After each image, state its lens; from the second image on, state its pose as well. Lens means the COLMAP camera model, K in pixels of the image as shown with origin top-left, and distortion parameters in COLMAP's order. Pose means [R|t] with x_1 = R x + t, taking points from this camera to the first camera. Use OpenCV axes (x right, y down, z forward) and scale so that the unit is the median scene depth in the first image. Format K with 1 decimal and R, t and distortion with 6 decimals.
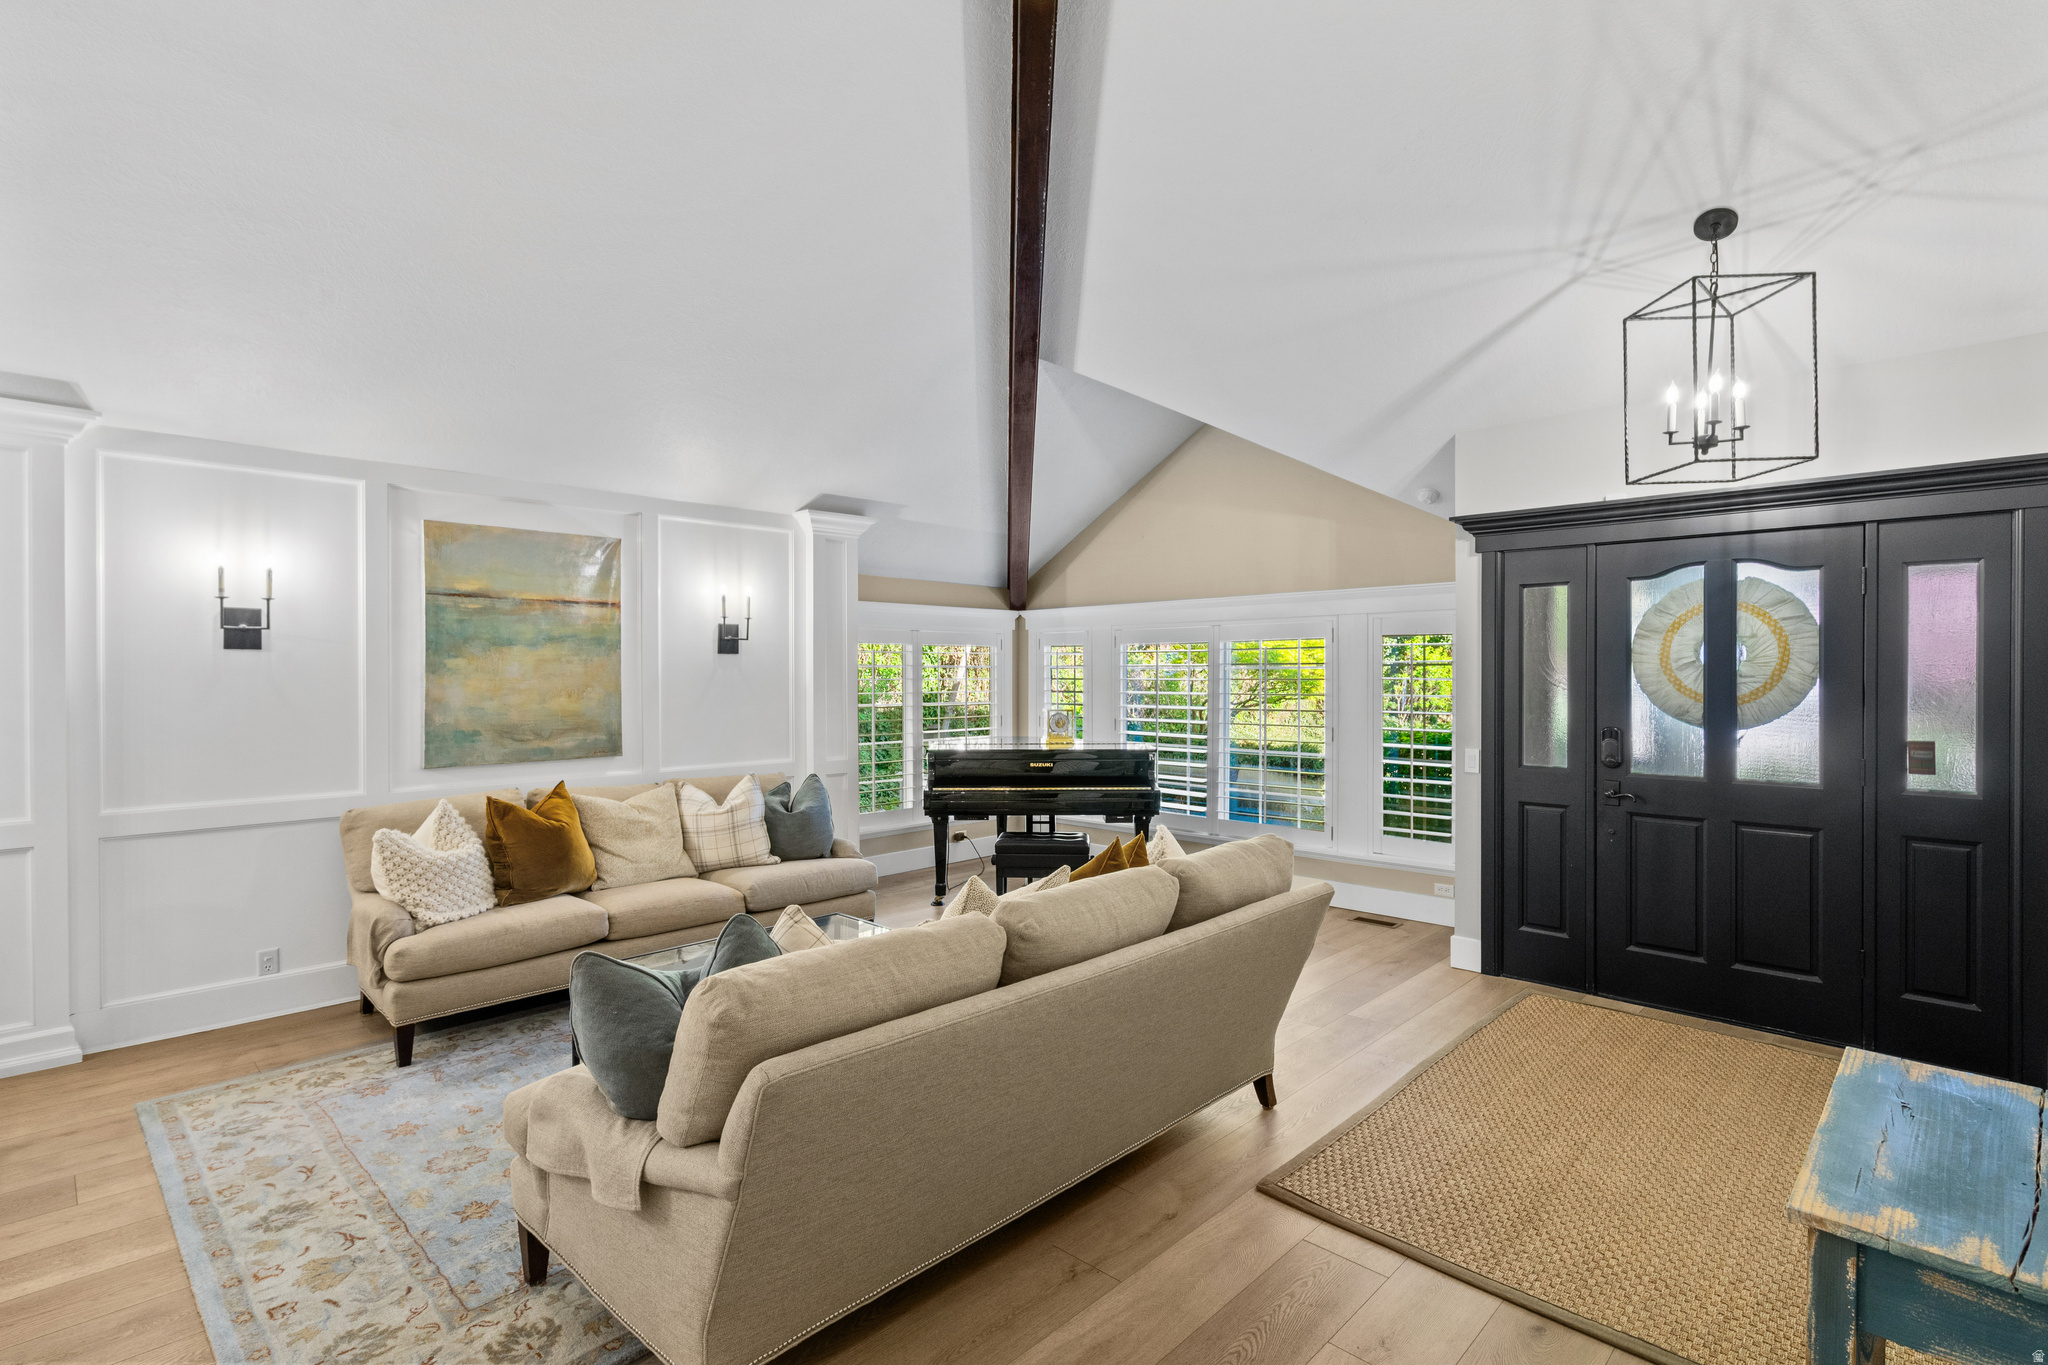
lens RADIAL K [[963.5, 0, 1016.3], [0, 963.5, 679.5], [0, 0, 1]] dist [-0.004785, -0.000249]
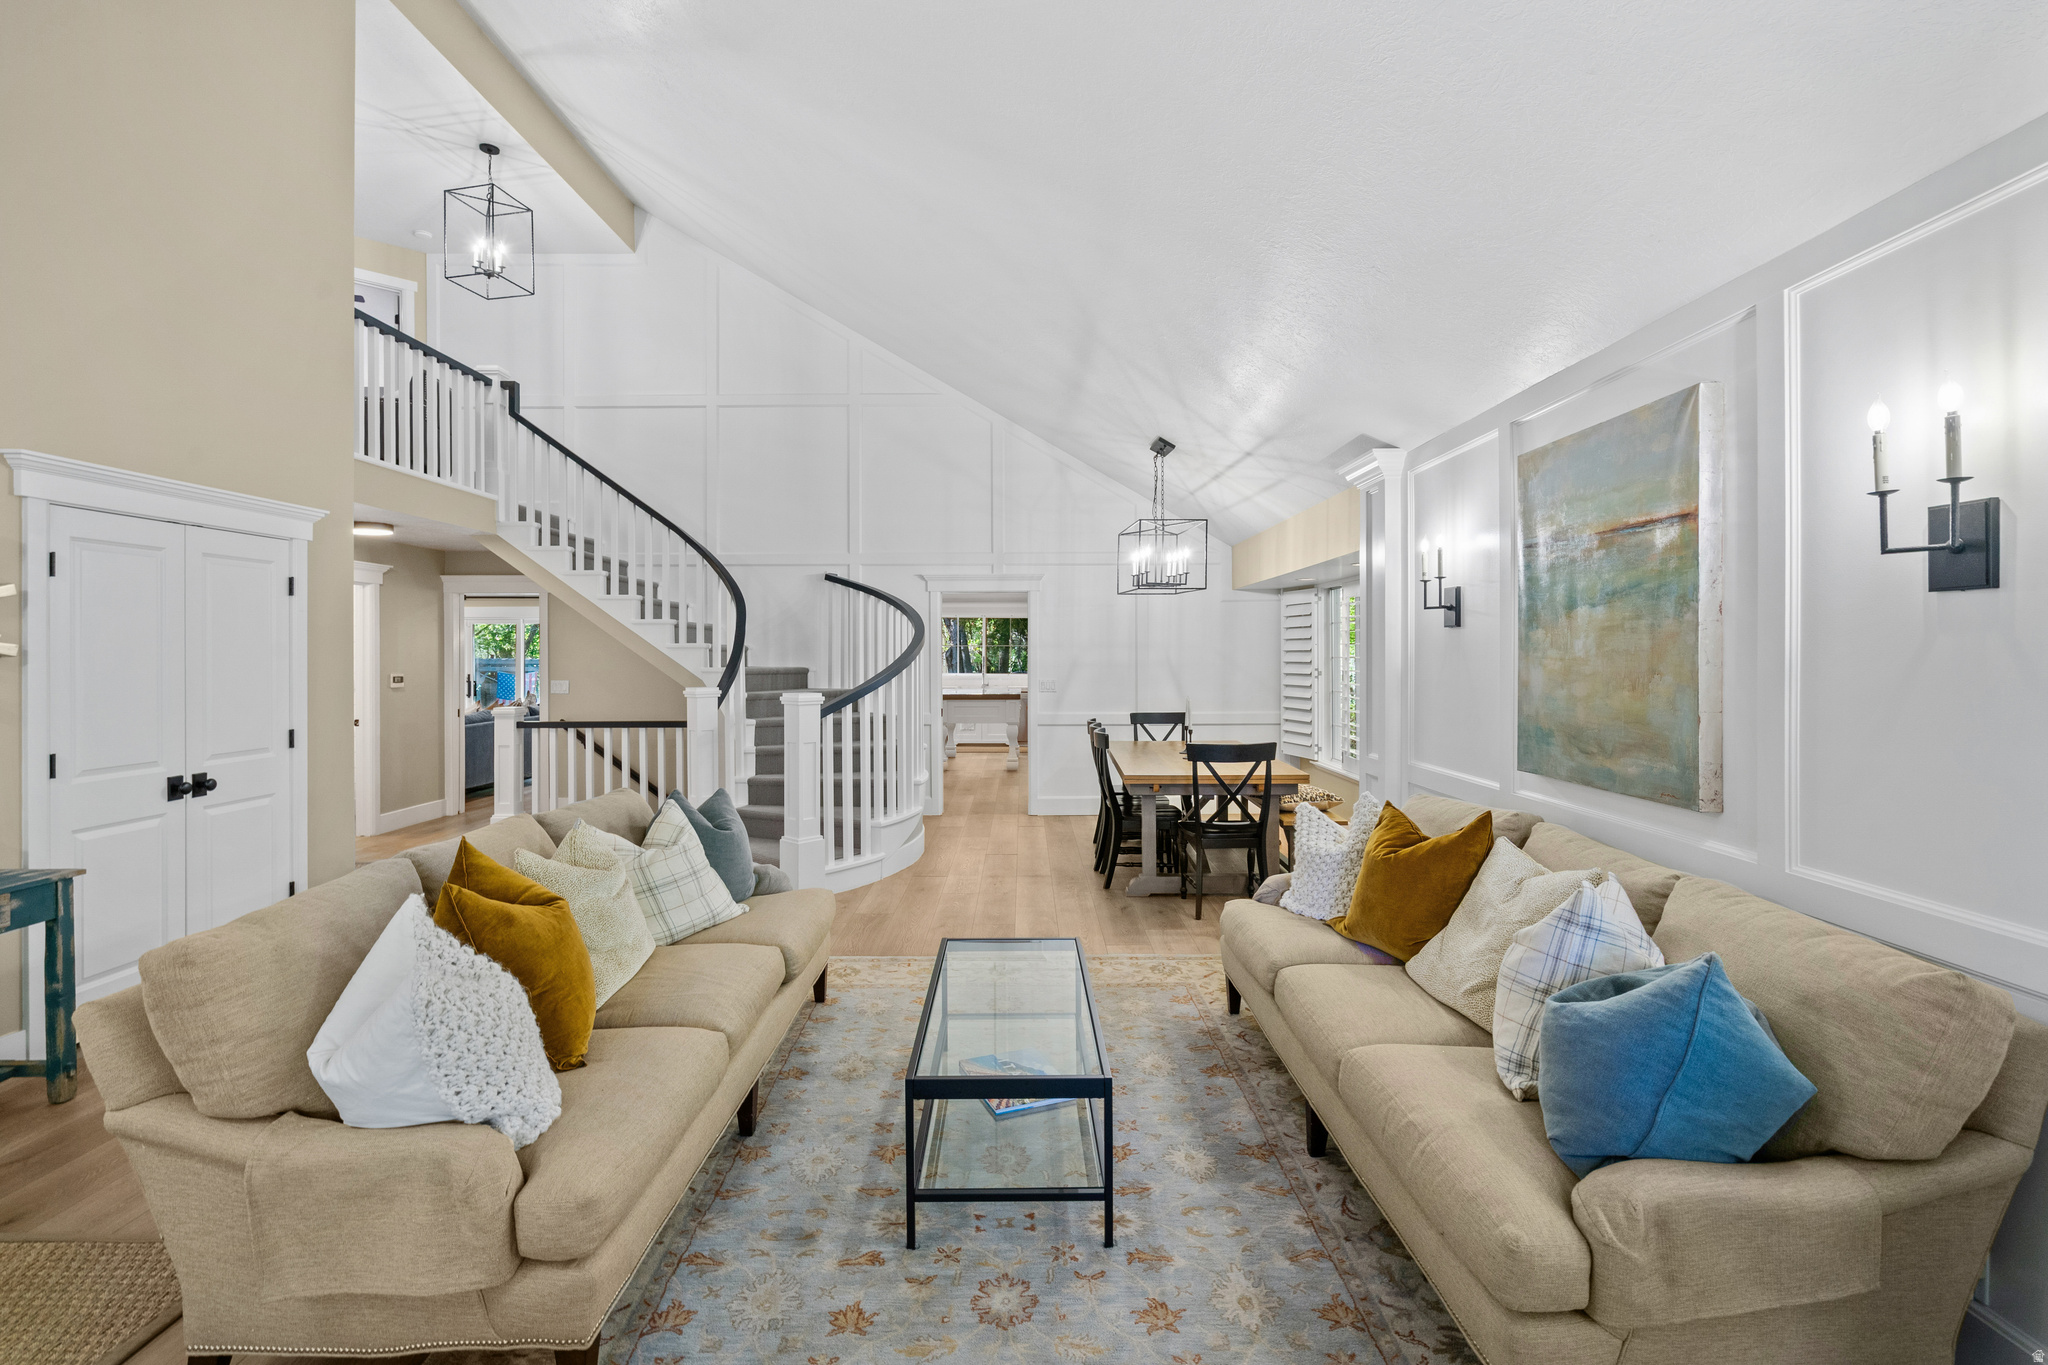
lens RADIAL K [[939.3, 0, 1014.7], [0, 939.3, 649.3], [0, 0, 1]] dist [-0.005878, 0.001705]
pose [[-0.721946, 0.000468, -0.691949, 0.203660], [-0.000270, 1.000000, 0.000958, -0.007082], [0.691949, 0.000879, -0.721946, 1.187302]]
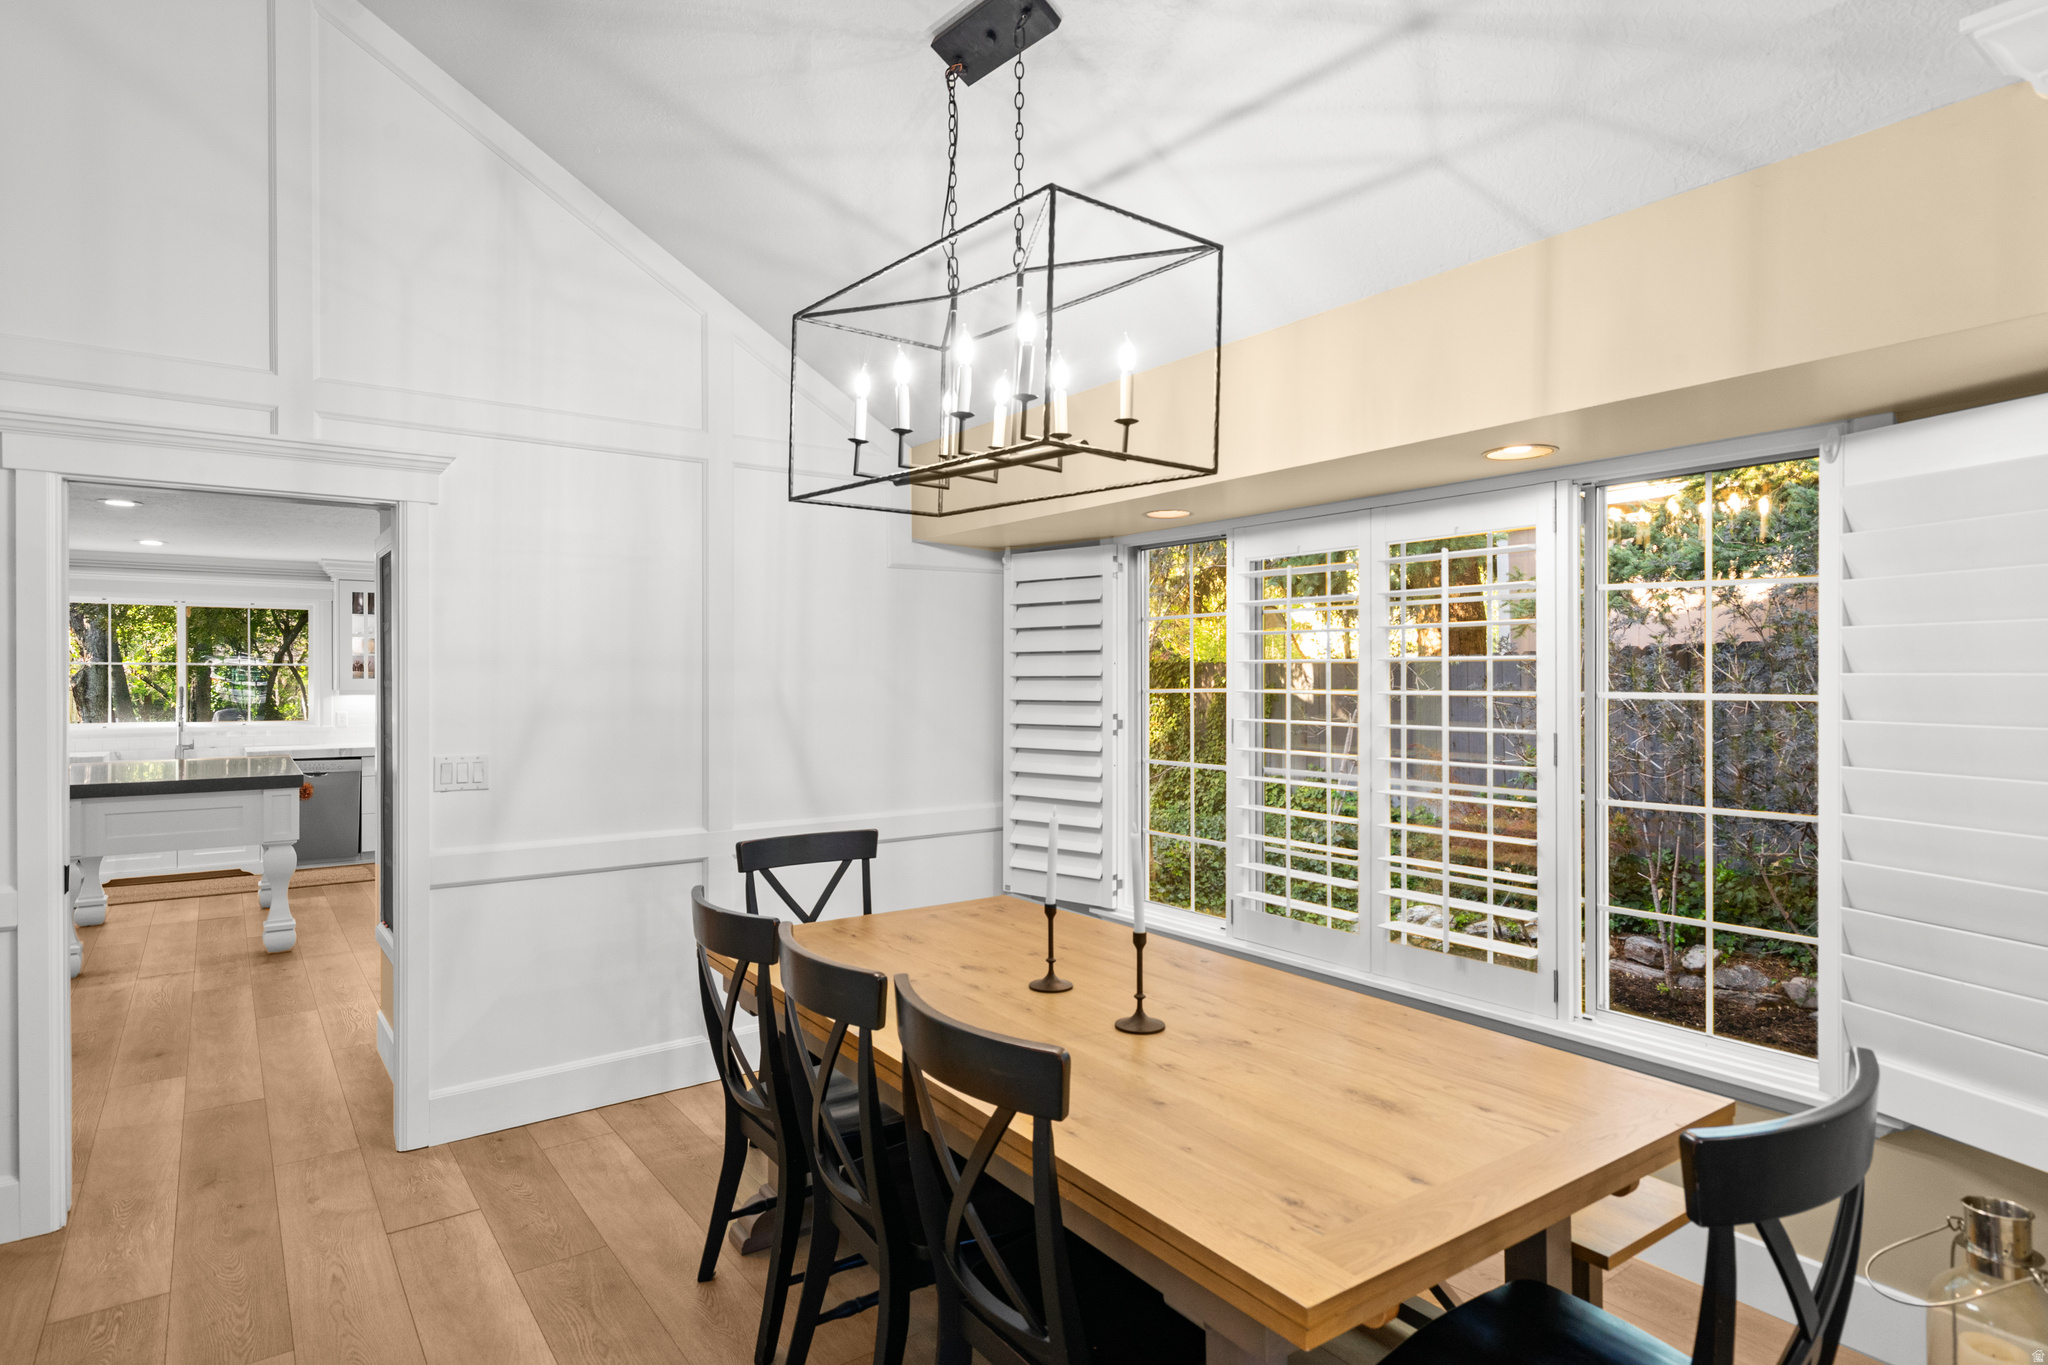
lens RADIAL K [[1111.0, 0, 1032.4], [0, 1111.0, 689.3], [0, 0, 1]] dist [-0.012962, -0.001305]
pose [[-0.153358, 0.012469, -0.988092, -0.395574], [-0.005291, 0.999896, 0.013439, -0.004481], [0.988156, 0.007289, -0.153276, 0.438441]]
